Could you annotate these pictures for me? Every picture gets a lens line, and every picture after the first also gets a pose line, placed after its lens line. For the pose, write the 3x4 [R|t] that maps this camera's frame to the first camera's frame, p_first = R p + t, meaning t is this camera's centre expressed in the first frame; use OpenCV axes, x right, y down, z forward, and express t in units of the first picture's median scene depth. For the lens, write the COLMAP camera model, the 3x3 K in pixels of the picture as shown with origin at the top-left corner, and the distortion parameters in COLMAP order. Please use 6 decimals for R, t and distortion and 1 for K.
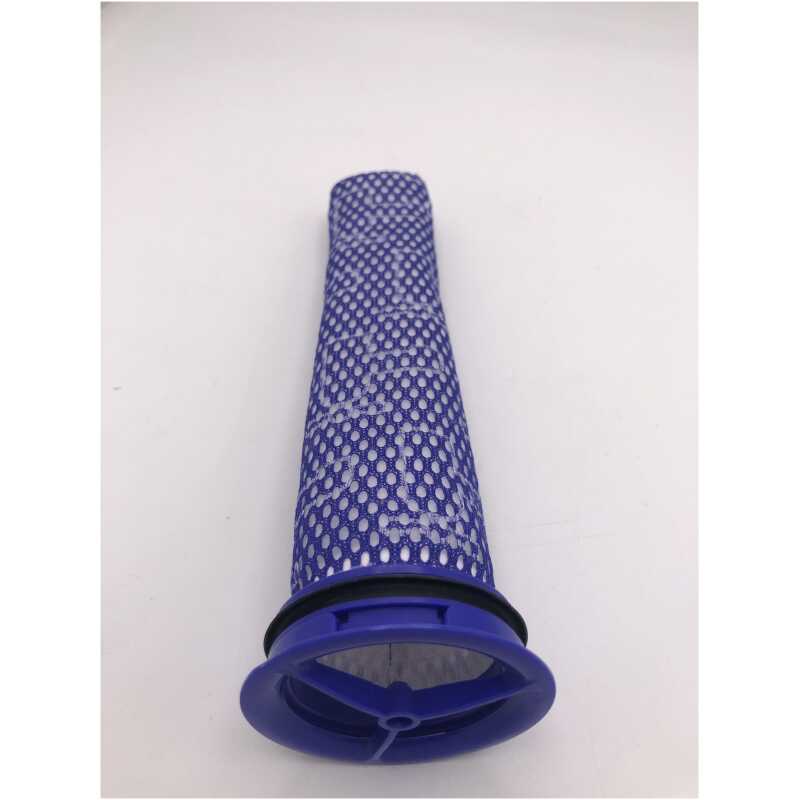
lens RADIAL K [[649.1, 0, 400.0], [0, 649.1, 400.0], [0, 0, 1]] dist [-0.125162, 0.001167]
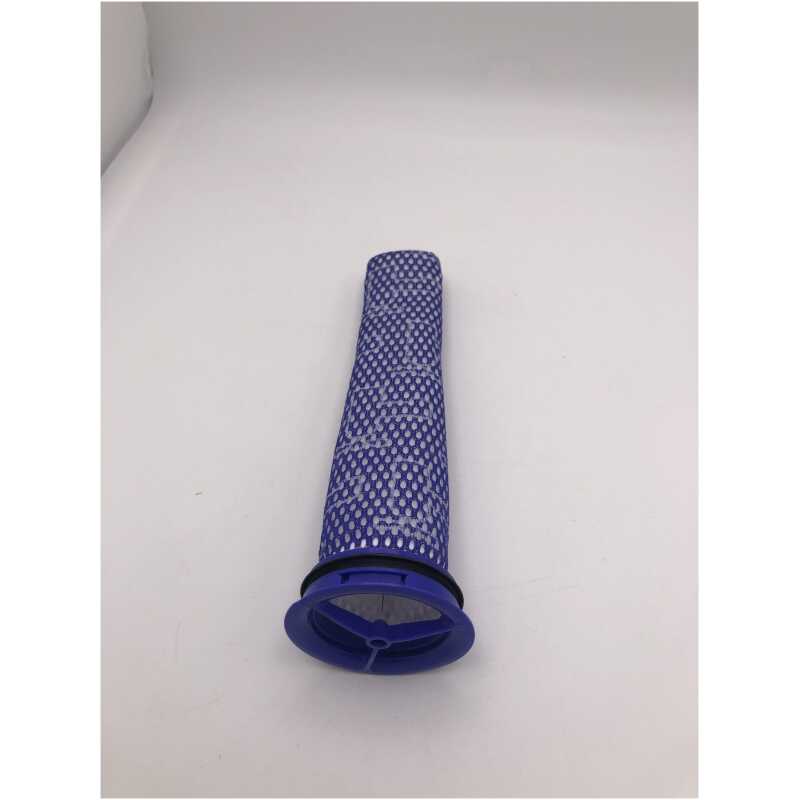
lens RADIAL K [[649.1, 0, 400.0], [0, 649.1, 400.0], [0, 0, 1]] dist [-0.125162, 0.001167]
pose [[0.994552, 0.044671, -0.094180, 0.145865], [-0.040933, 0.998310, 0.041258, -0.154236], [0.095864, -0.037179, 0.994700, -0.500801]]
